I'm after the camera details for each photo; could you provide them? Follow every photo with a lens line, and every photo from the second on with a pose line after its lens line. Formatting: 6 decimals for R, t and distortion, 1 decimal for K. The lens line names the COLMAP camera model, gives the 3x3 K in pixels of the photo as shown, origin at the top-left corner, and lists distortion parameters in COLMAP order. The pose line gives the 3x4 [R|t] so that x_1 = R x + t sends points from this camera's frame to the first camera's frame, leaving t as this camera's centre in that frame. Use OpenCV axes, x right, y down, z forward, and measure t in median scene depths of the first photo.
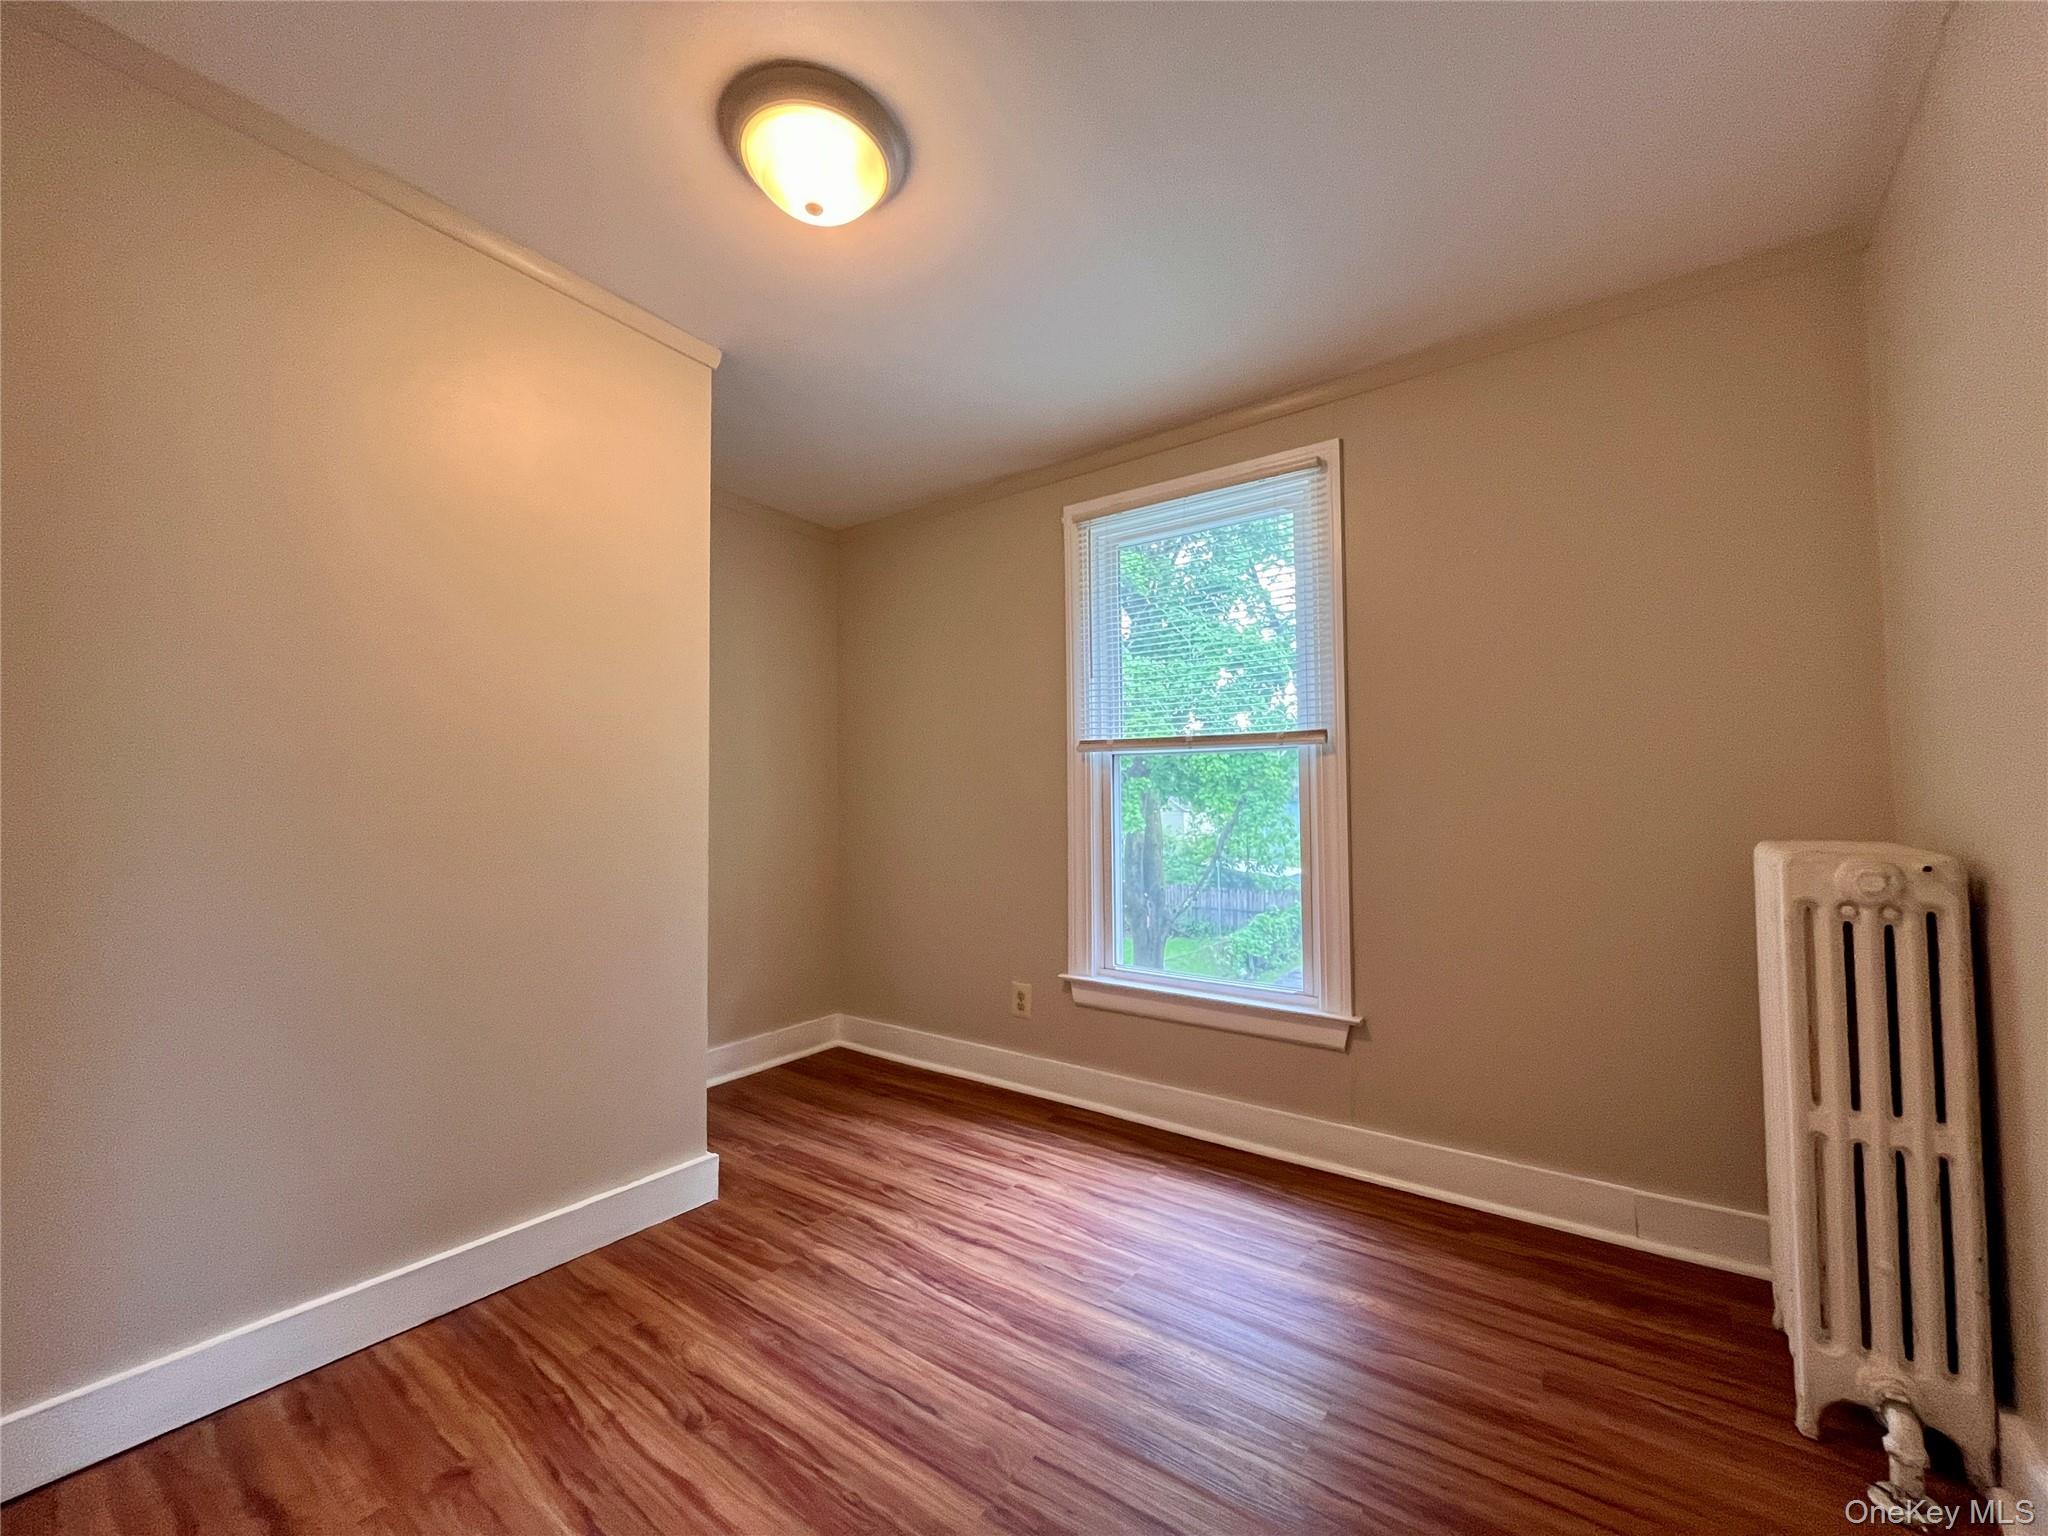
lens RADIAL K [[825.9, 0, 1020.7], [0, 825.9, 766.2], [0, 0, 1]] dist [-0.001741, -0.000934]
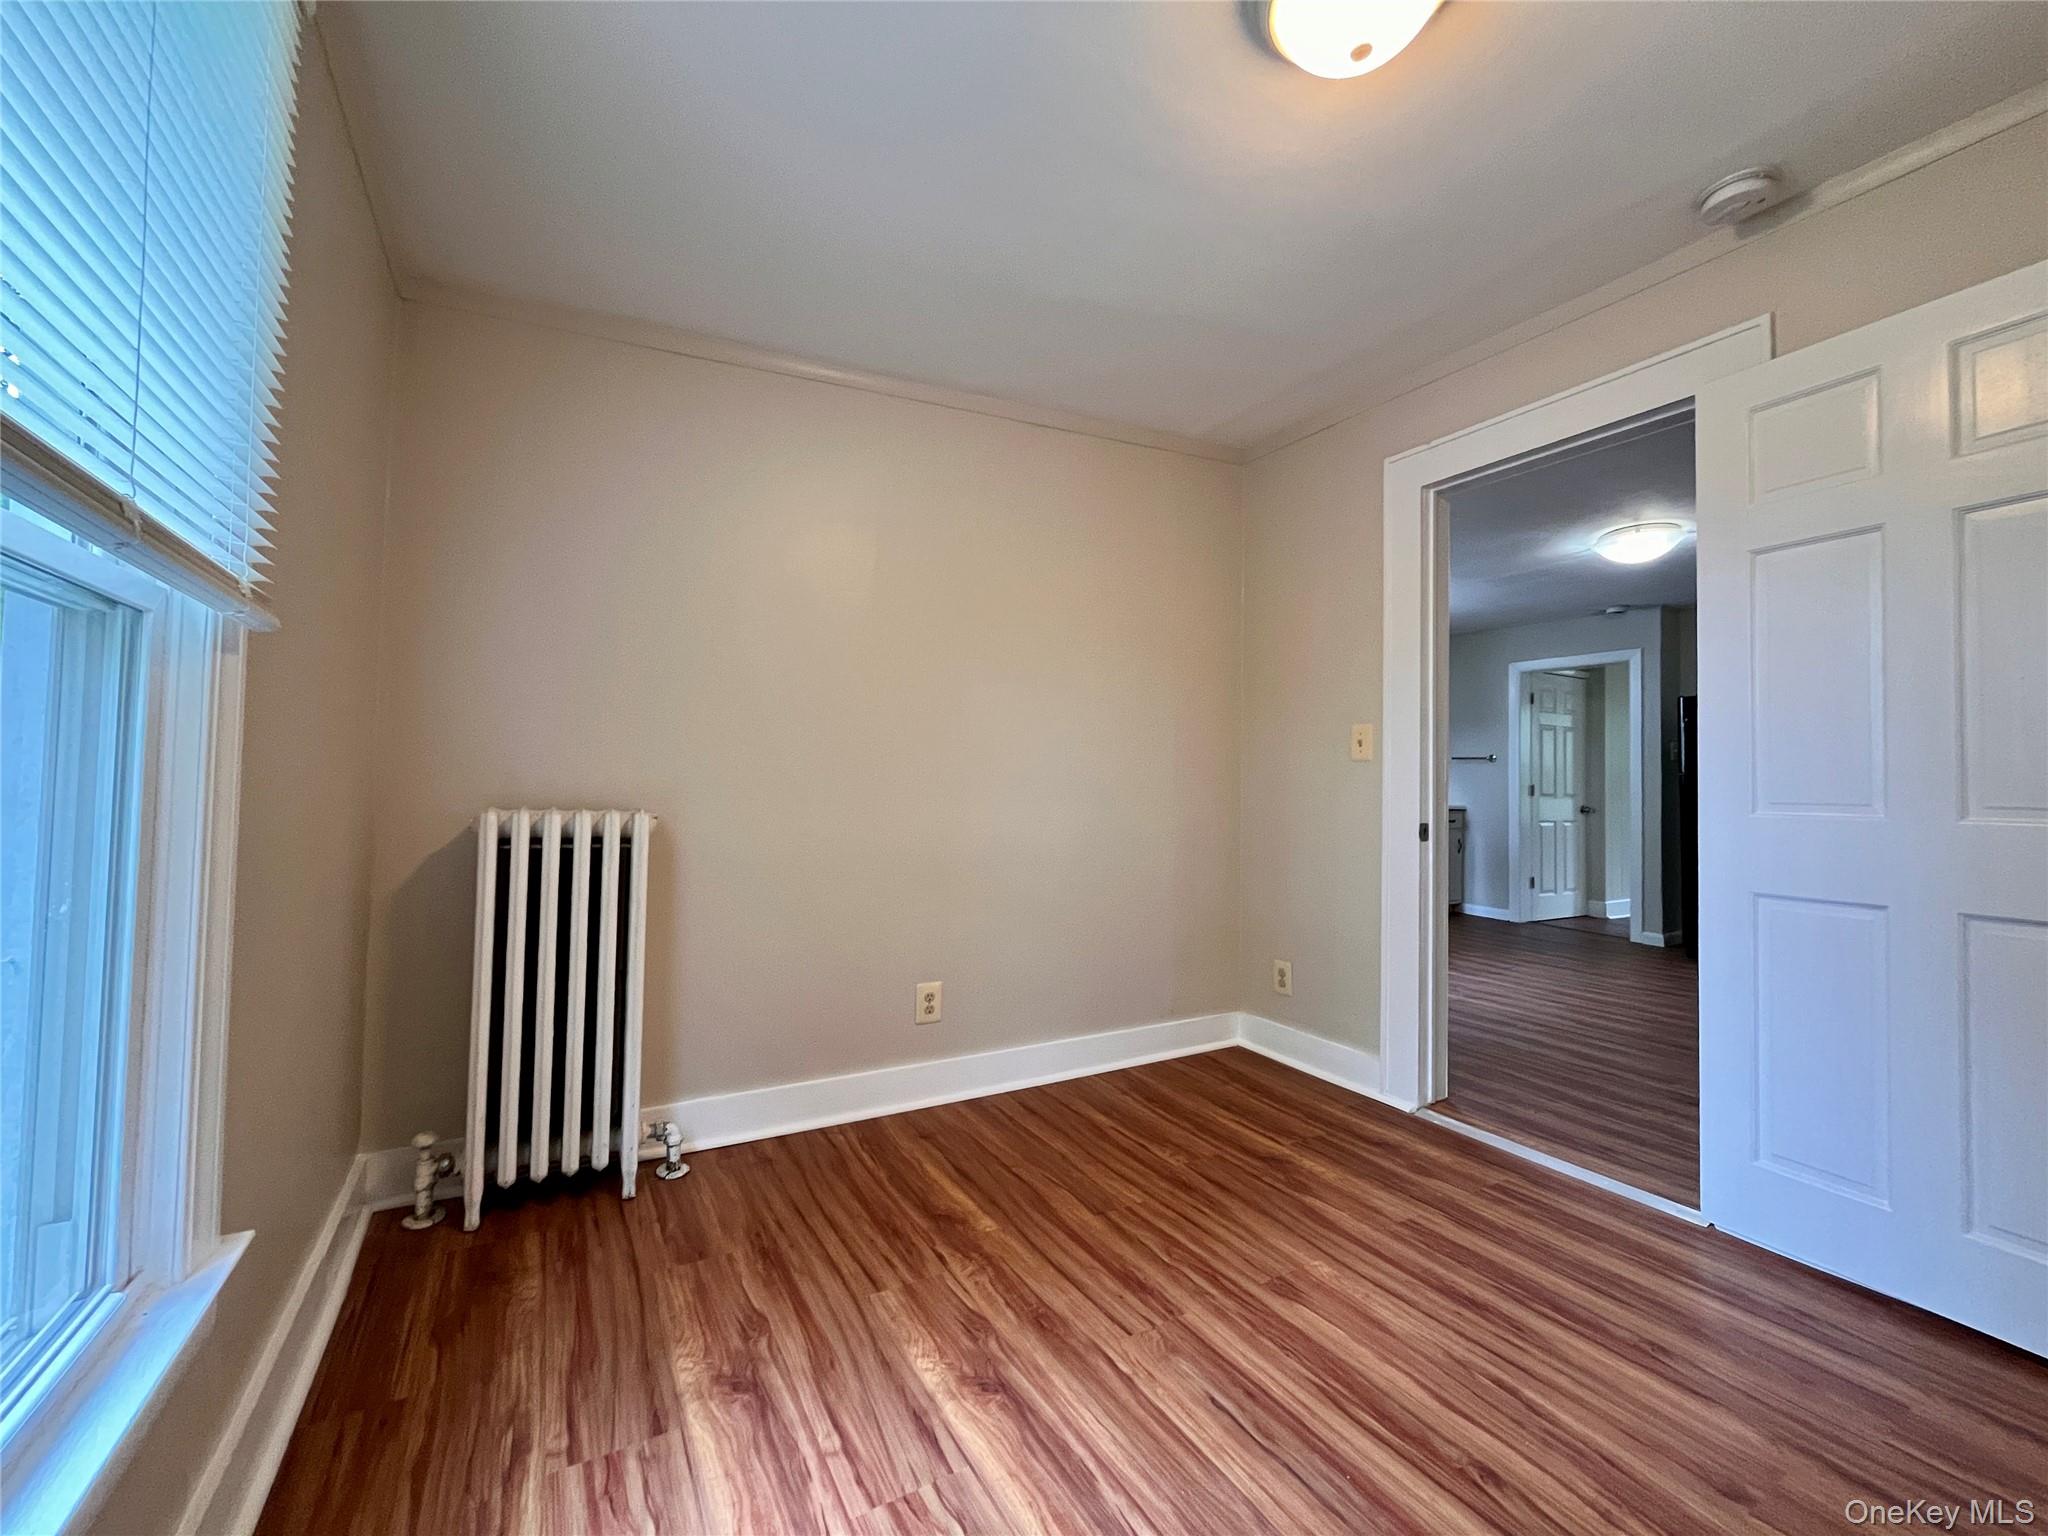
lens RADIAL K [[825.9, 0, 1025.3], [0, 825.9, 764.1], [0, 0, 1]] dist [-0.001741, -0.000934]
pose [[-0.920473, 0.012466, 0.390606, -0.279595], [-0.021038, 0.996461, -0.081378, 0.112215], [-0.390239, -0.083124, -0.916954, 1.963195]]
